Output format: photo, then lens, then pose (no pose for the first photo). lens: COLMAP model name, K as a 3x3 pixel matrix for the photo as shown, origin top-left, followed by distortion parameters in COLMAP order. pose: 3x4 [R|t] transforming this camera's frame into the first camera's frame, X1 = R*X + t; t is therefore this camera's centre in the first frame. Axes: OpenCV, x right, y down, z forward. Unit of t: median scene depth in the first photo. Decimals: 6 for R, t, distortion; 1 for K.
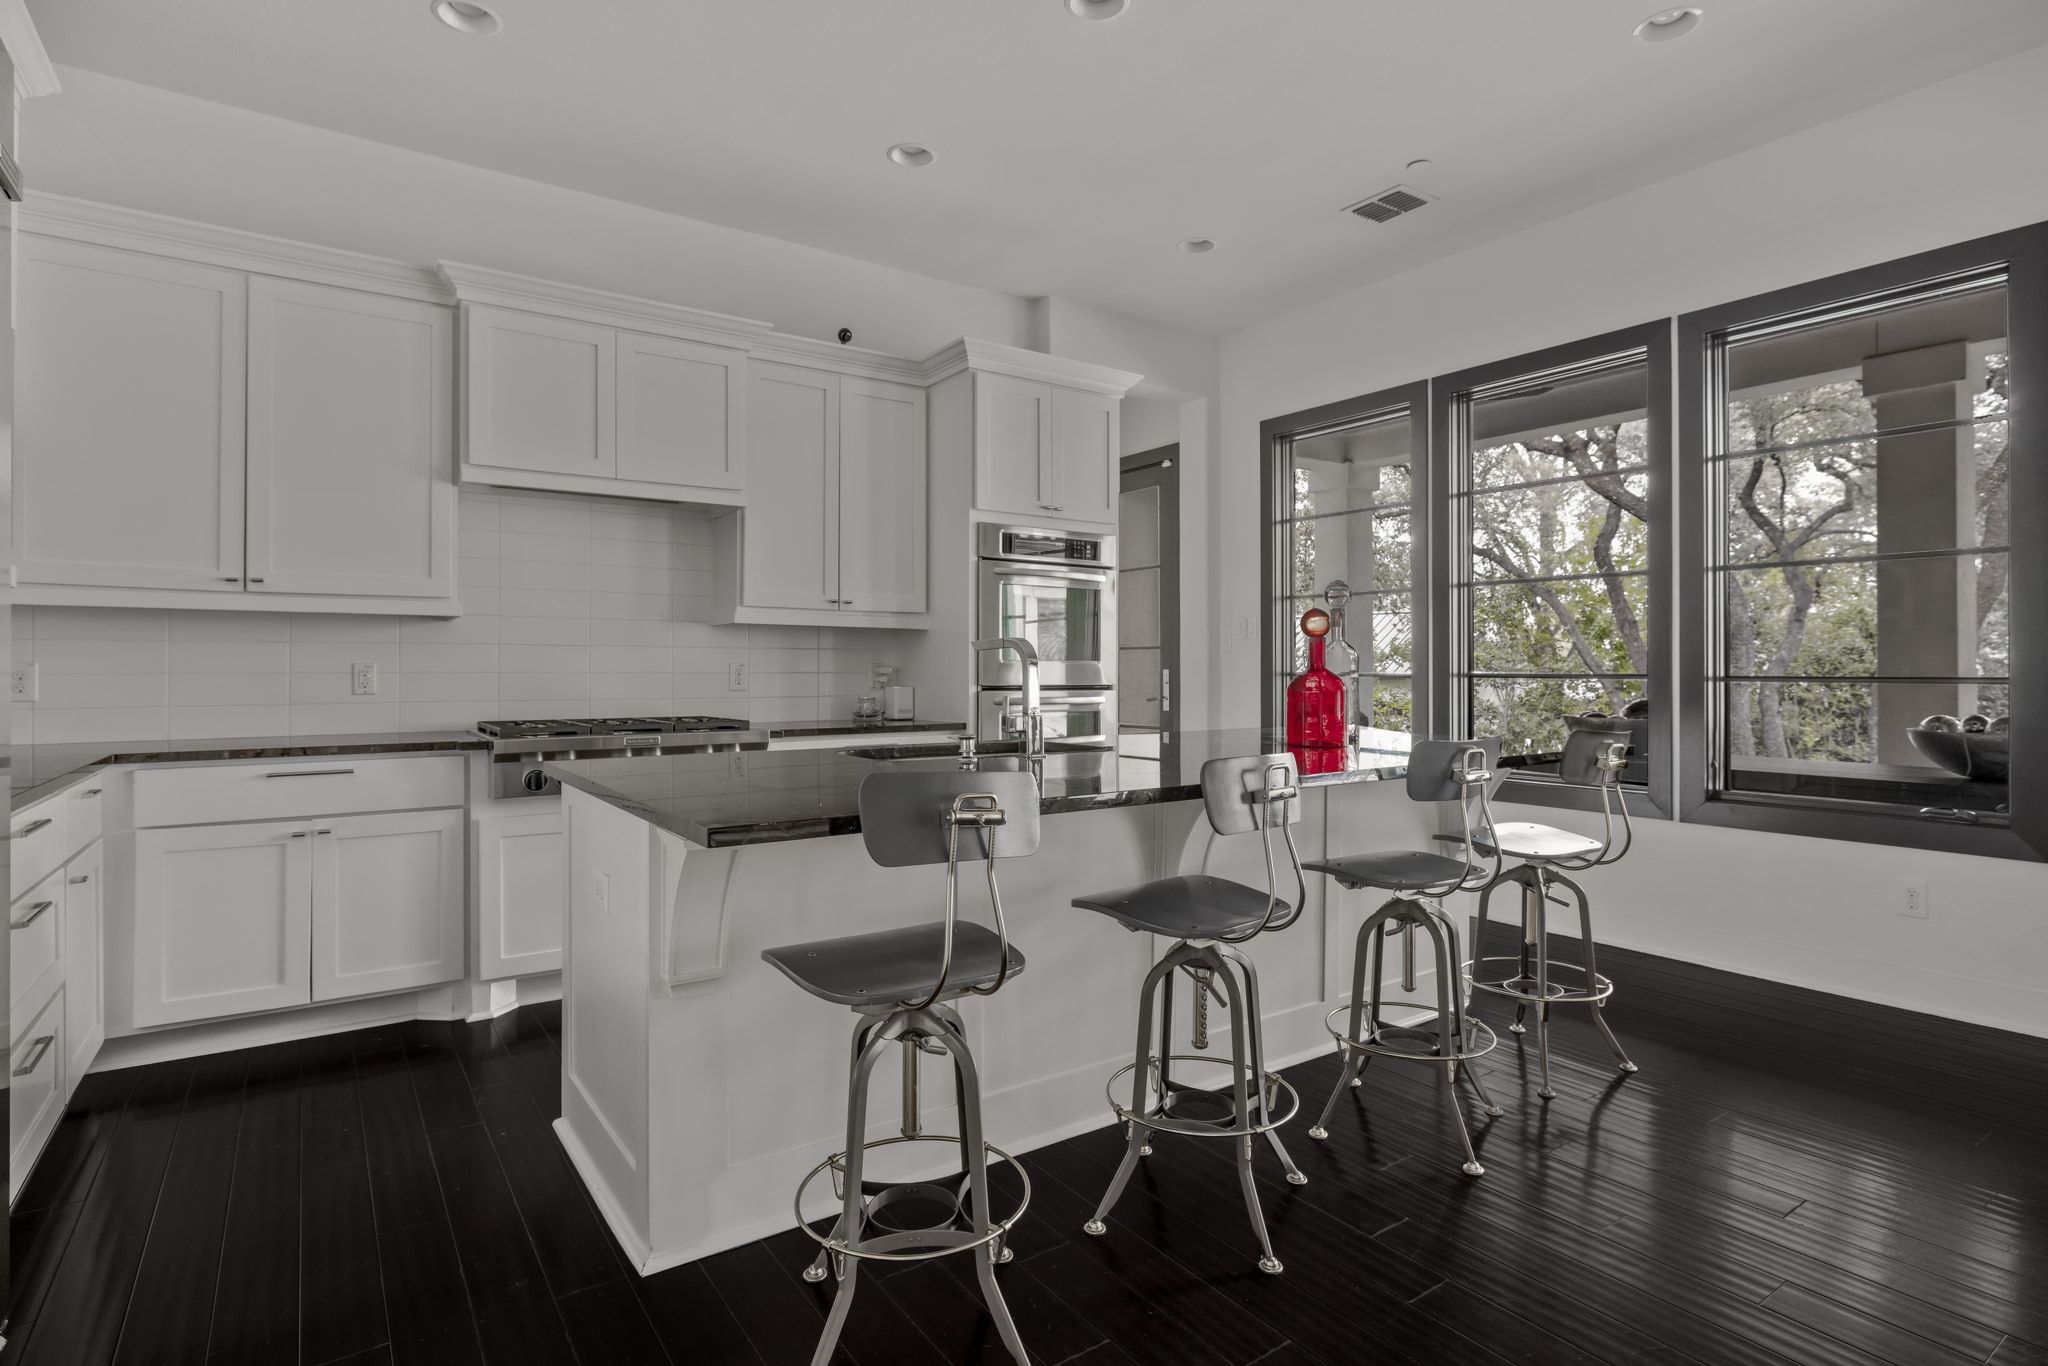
lens RADIAL K [[1049.3, 0, 1031.2], [0, 1049.3, 668.5], [0, 0, 1]] dist [-0.004699, 0.000745]
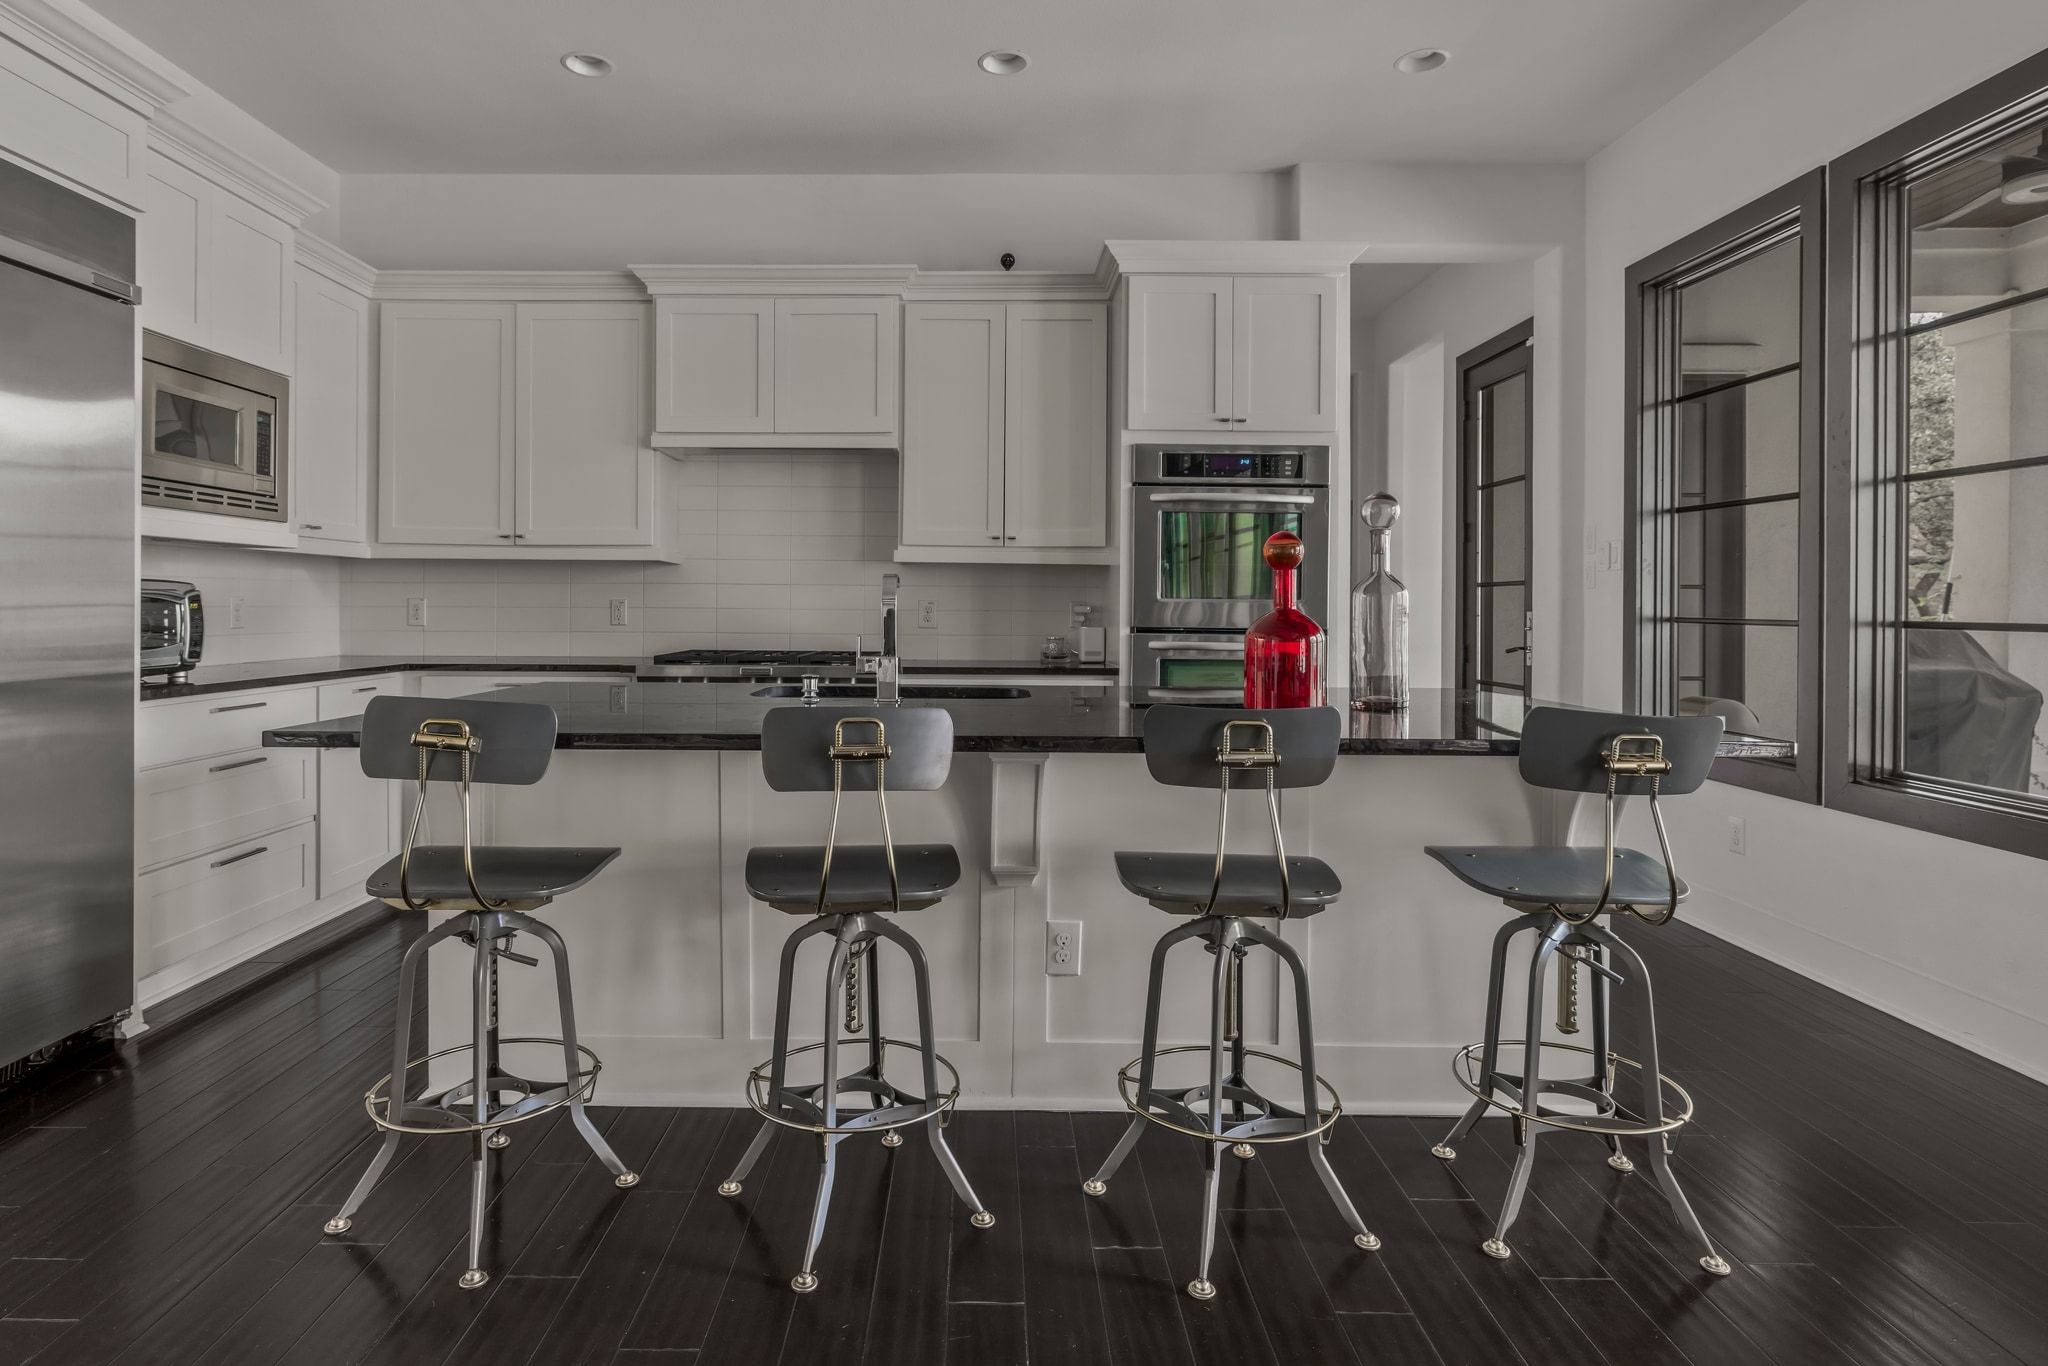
lens RADIAL K [[1122.3, 0, 956.3], [0, 1122.3, 613.4], [0, 0, 1]] dist [-0.000846, 0.001774]
pose [[0.807085, 0.009948, -0.590351, 0.417363], [-0.006602, 0.999948, 0.007824, -0.001684], [0.590398, -0.002417, 0.807108, 0.146857]]
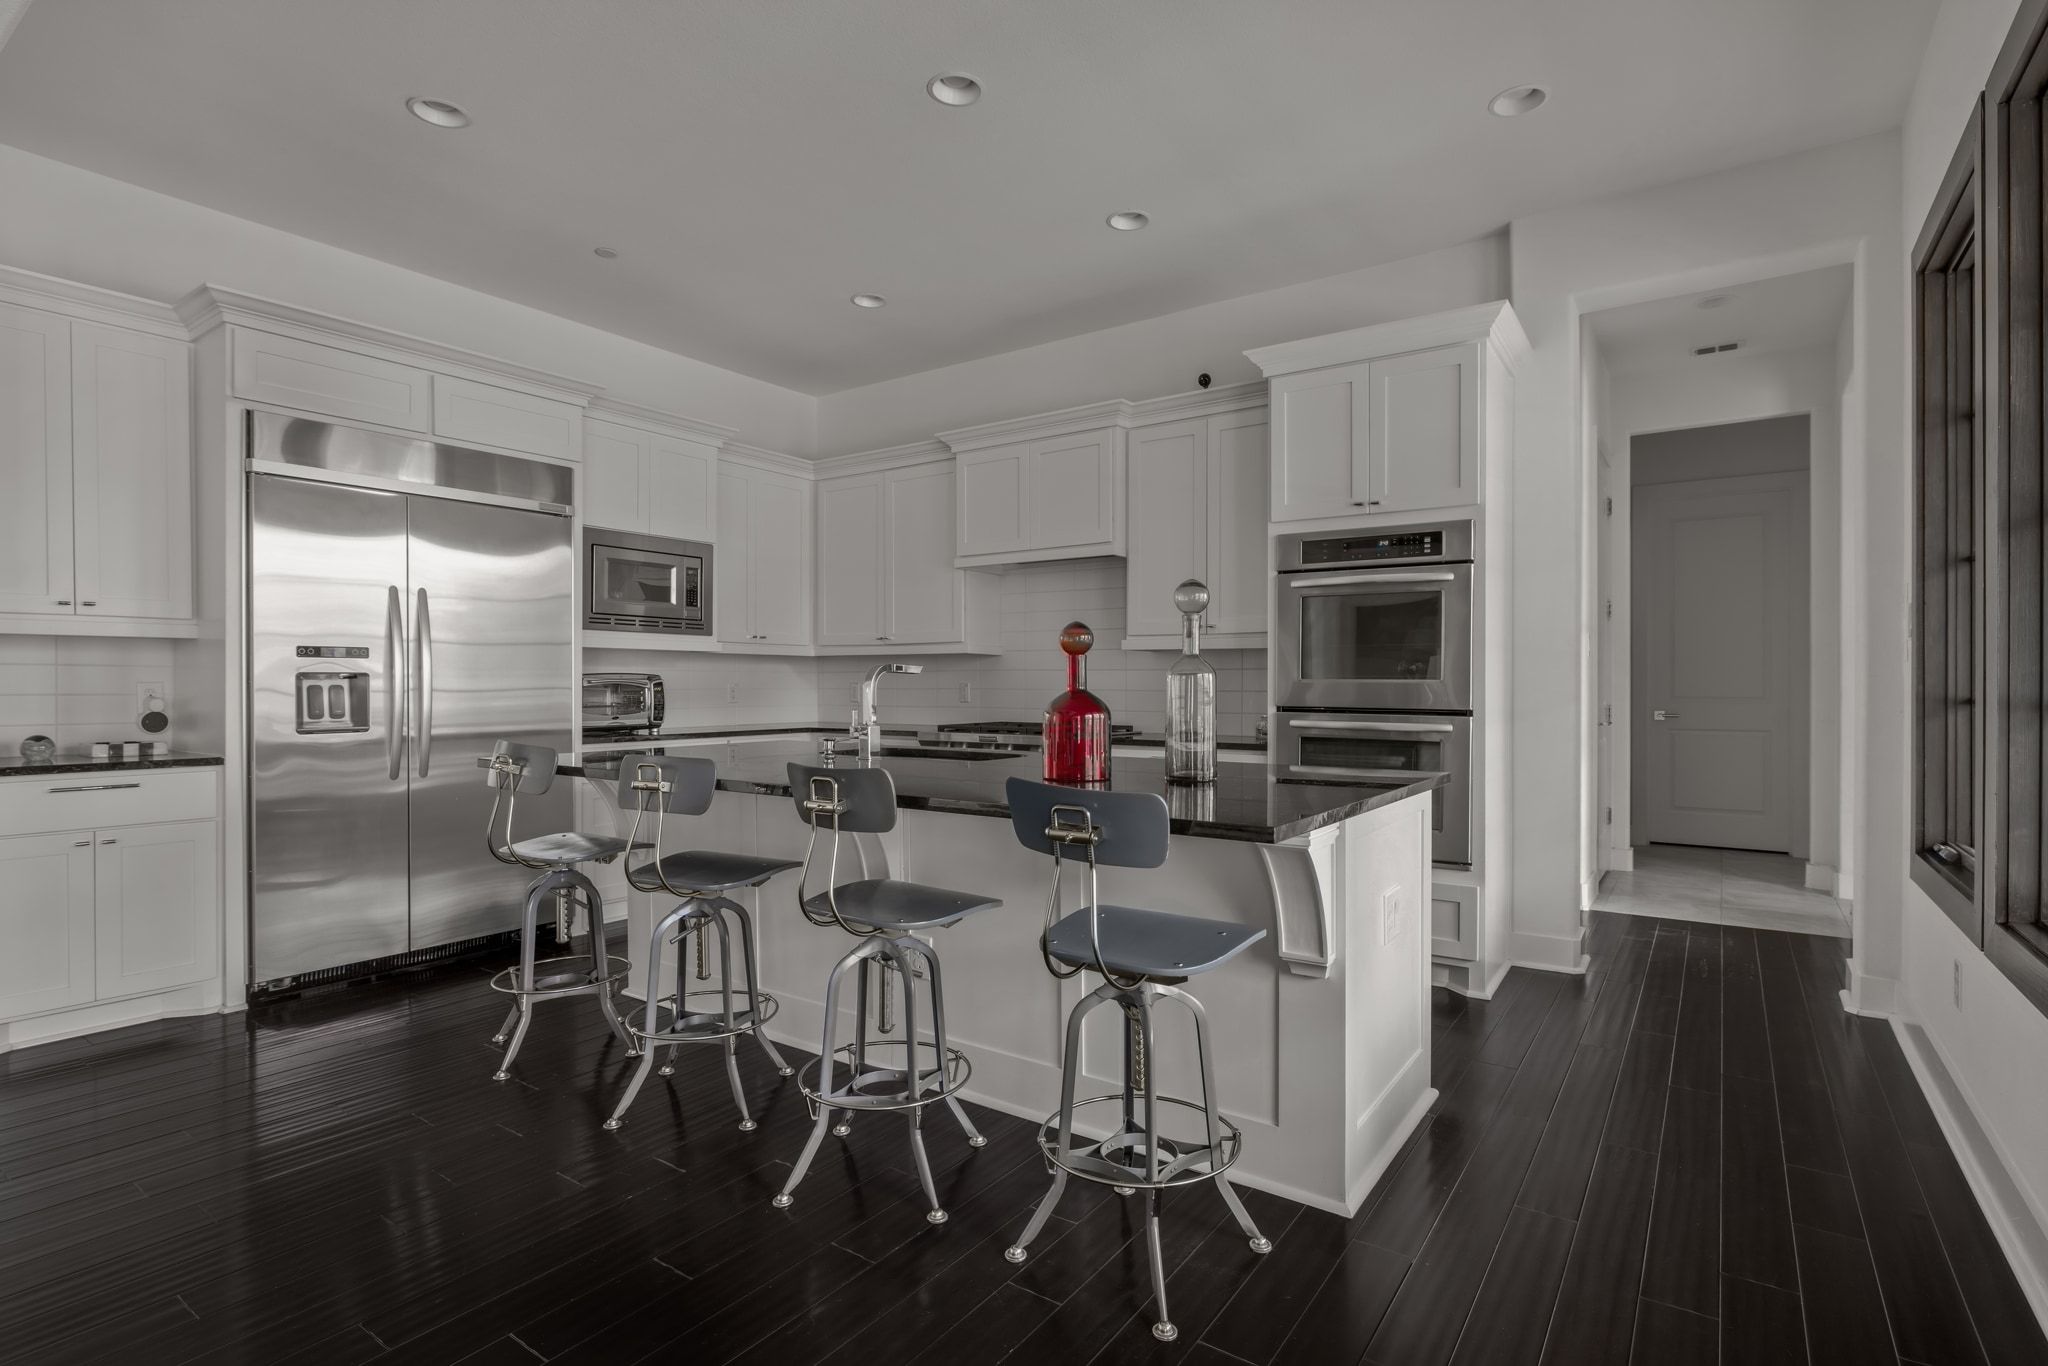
lens RADIAL K [[975.7, 0, 1038.8], [0, 975.7, 679.1], [0, 0, 1]] dist [-0.011893, -0.000993]
pose [[0.345721, -0.000360, -0.938337, 0.747602], [0.000742, 1.000000, -0.000111, -0.008986], [0.938337, -0.000658, 0.345721, 0.517908]]
